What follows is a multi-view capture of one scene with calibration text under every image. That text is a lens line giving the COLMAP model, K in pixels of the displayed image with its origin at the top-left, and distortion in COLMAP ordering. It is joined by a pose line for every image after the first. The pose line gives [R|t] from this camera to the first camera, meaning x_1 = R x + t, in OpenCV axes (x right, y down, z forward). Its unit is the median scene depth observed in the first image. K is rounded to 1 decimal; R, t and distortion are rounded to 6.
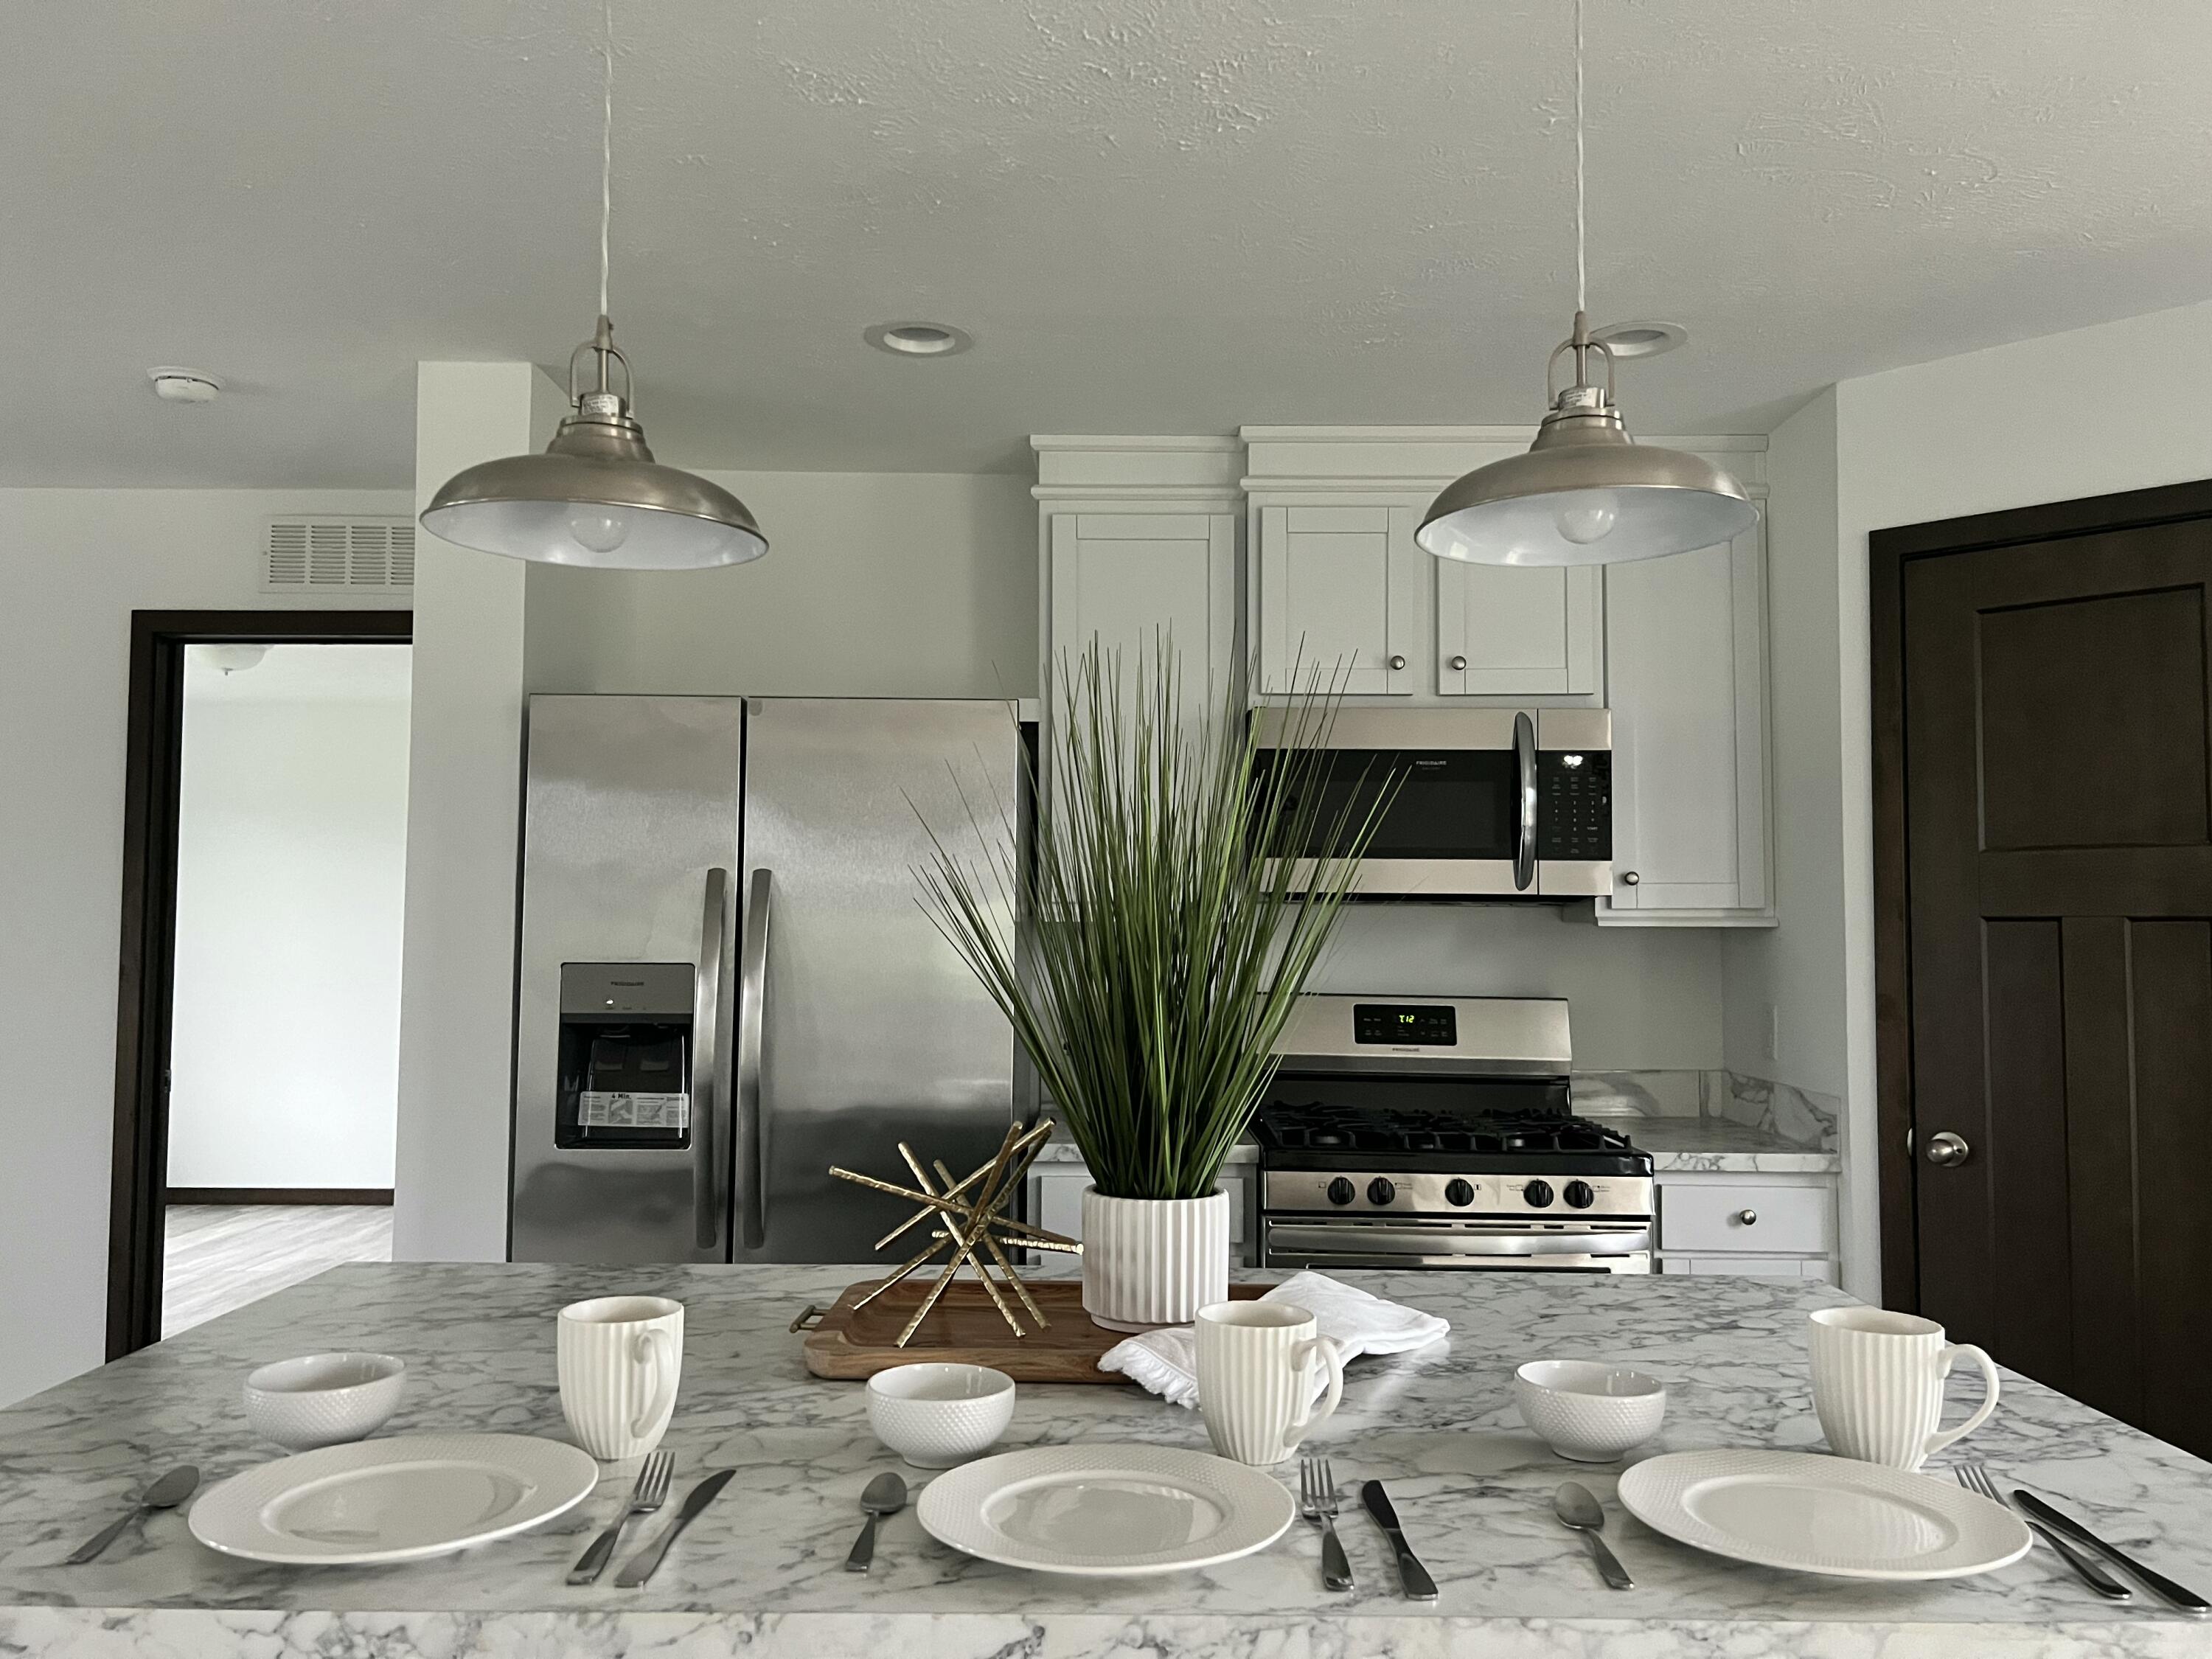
lens RADIAL K [[1658.6, 0, 1104.6], [0, 1658.6, 840.2], [0, 0, 1]] dist [0.046823, -0.059785]
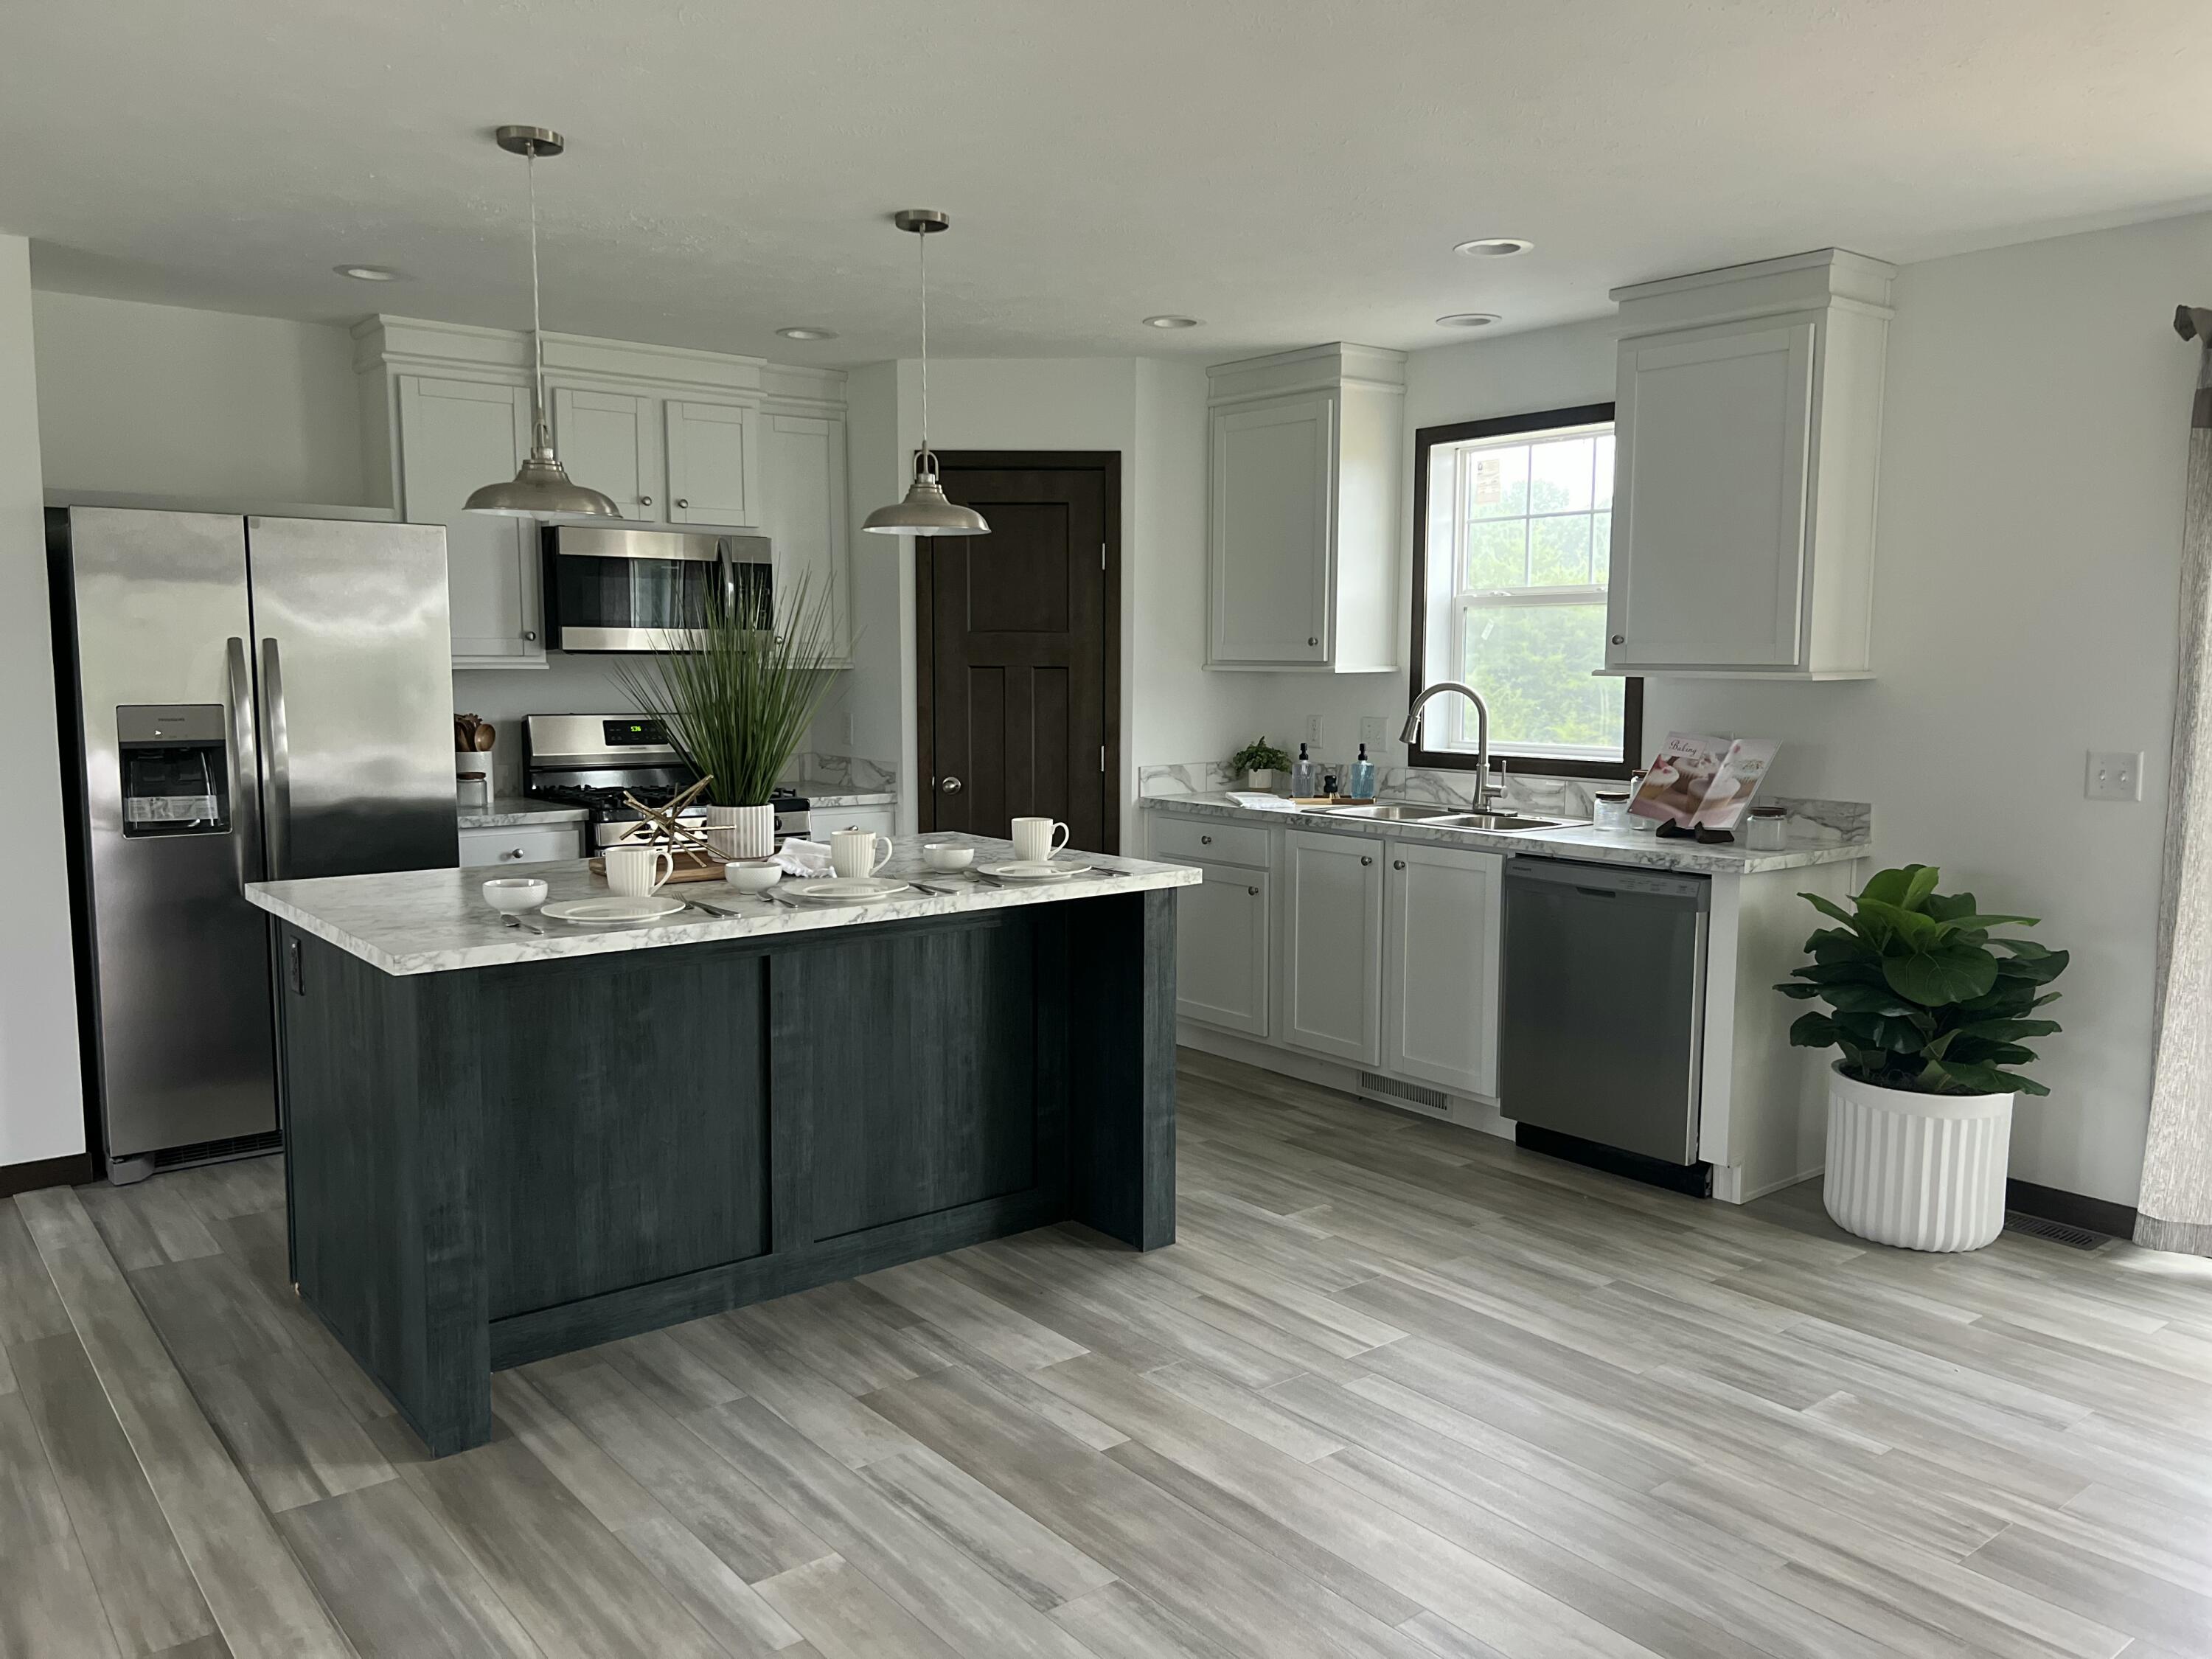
lens RADIAL K [[1658.6, 0, 1106.0], [0, 1658.6, 841.0], [0, 0, 1]] dist [0.046823, -0.059785]
pose [[0.778524, -0.074076, 0.623228, -0.521560], [-0.036661, 0.985947, 0.162984, -0.067273], [-0.626543, -0.149736, 0.764868, -0.552816]]
